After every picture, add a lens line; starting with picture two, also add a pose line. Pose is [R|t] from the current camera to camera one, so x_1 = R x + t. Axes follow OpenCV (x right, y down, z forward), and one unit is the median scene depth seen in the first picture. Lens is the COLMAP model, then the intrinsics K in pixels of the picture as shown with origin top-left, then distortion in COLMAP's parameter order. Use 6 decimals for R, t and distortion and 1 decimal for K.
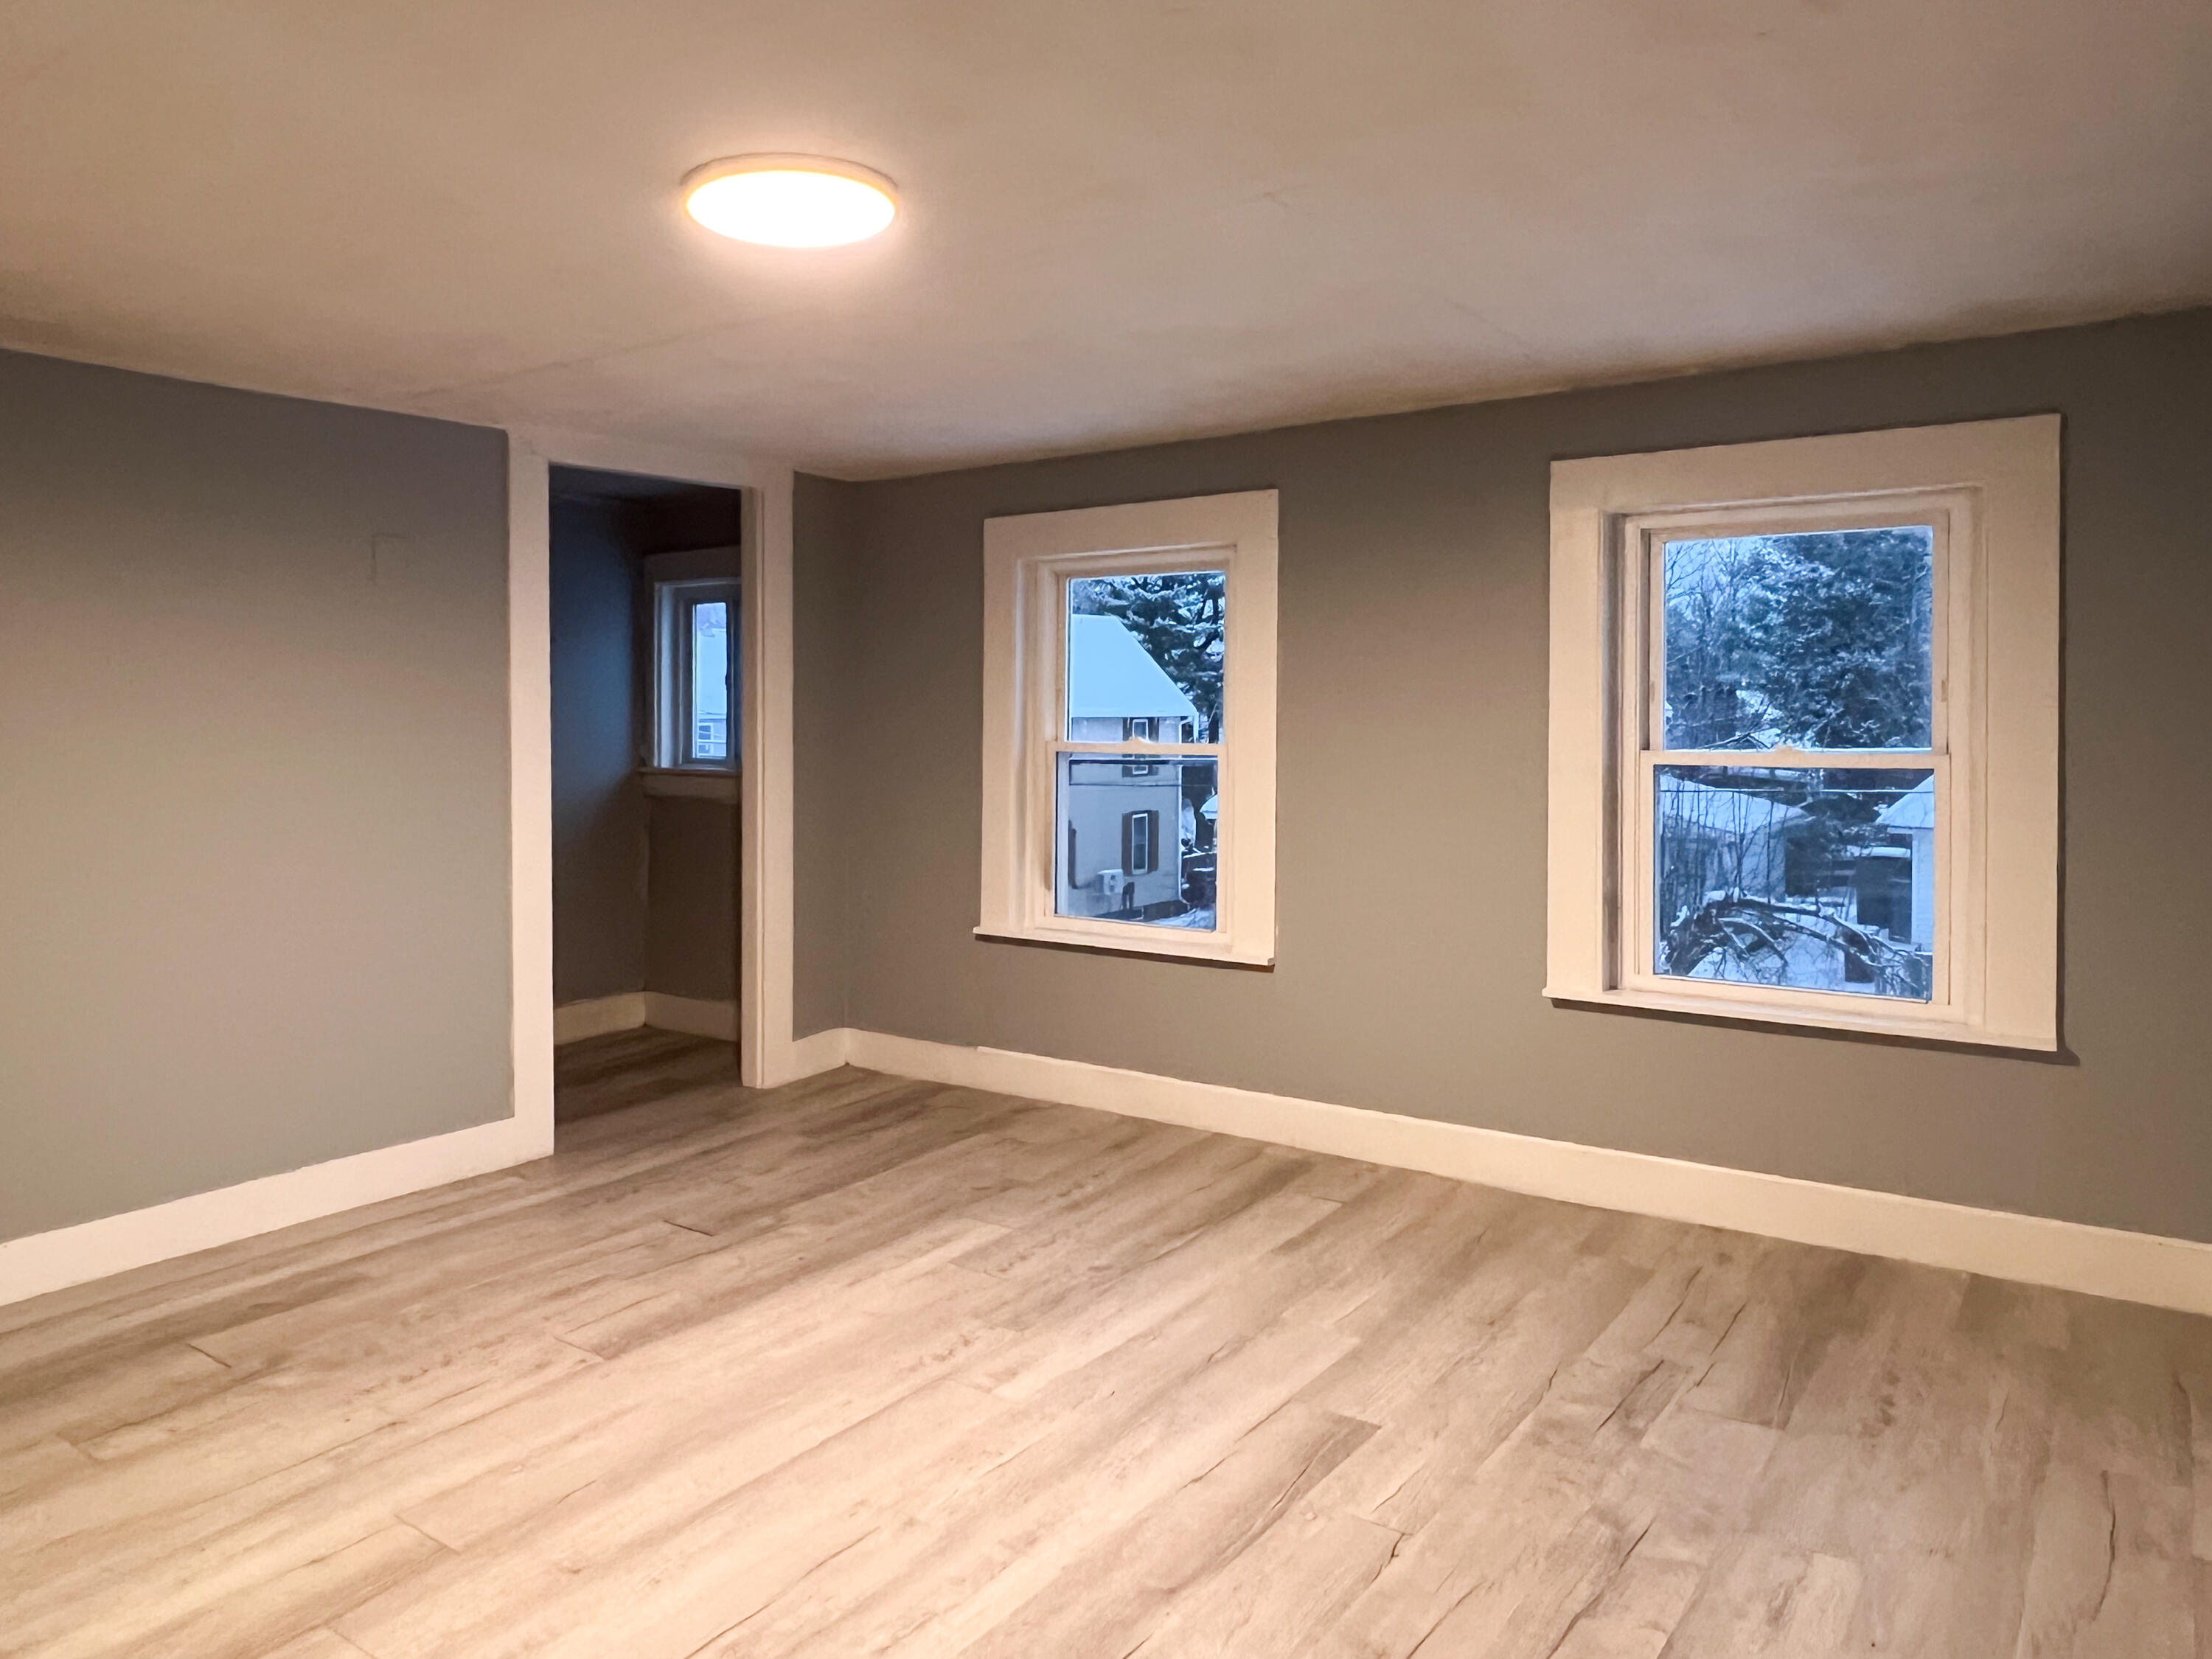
lens RADIAL K [[1475.3, 0, 1053.2], [0, 1475.3, 755.9], [0, 0, 1]] dist [0.002969, 0.002741]
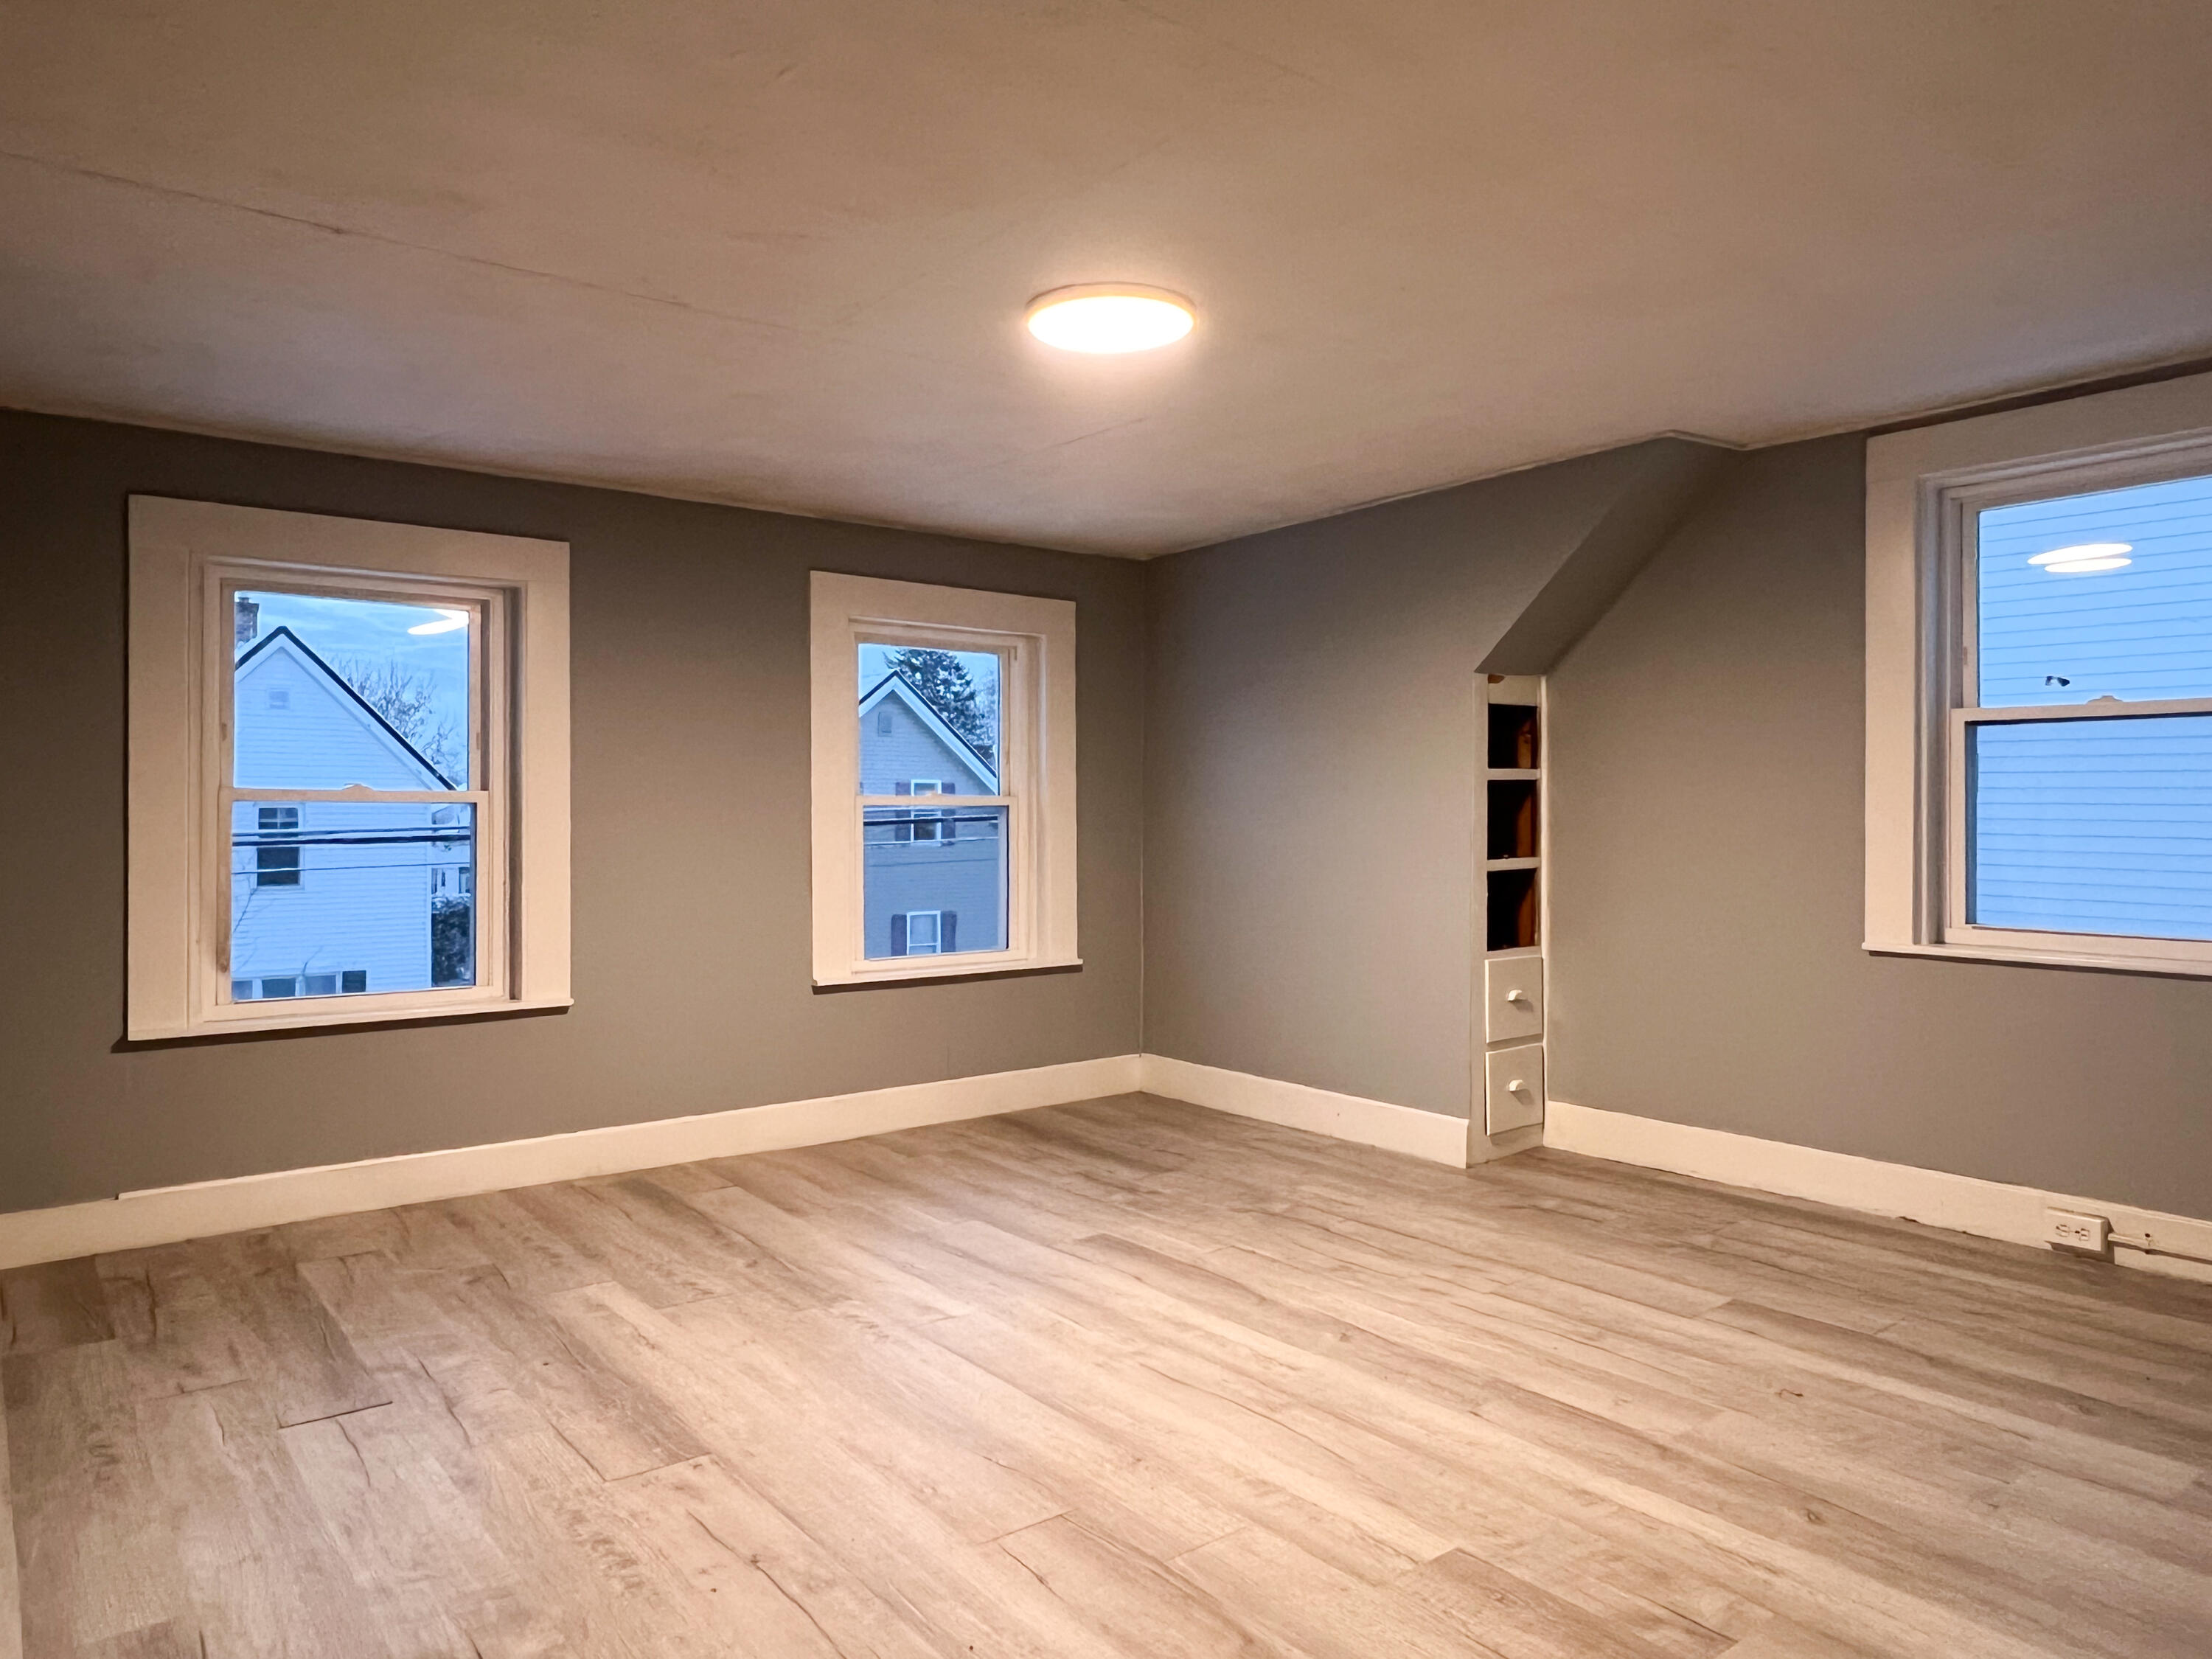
lens RADIAL K [[1475.3, 0, 1104.7], [0, 1475.3, 833.7], [0, 0, 1]] dist [0.002969, 0.002741]
pose [[0.275110, -0.009264, 0.961368, -1.060148], [0.028777, 0.999585, 0.001397, 0.046382], [-0.960982, 0.027281, 0.275262, 0.516584]]
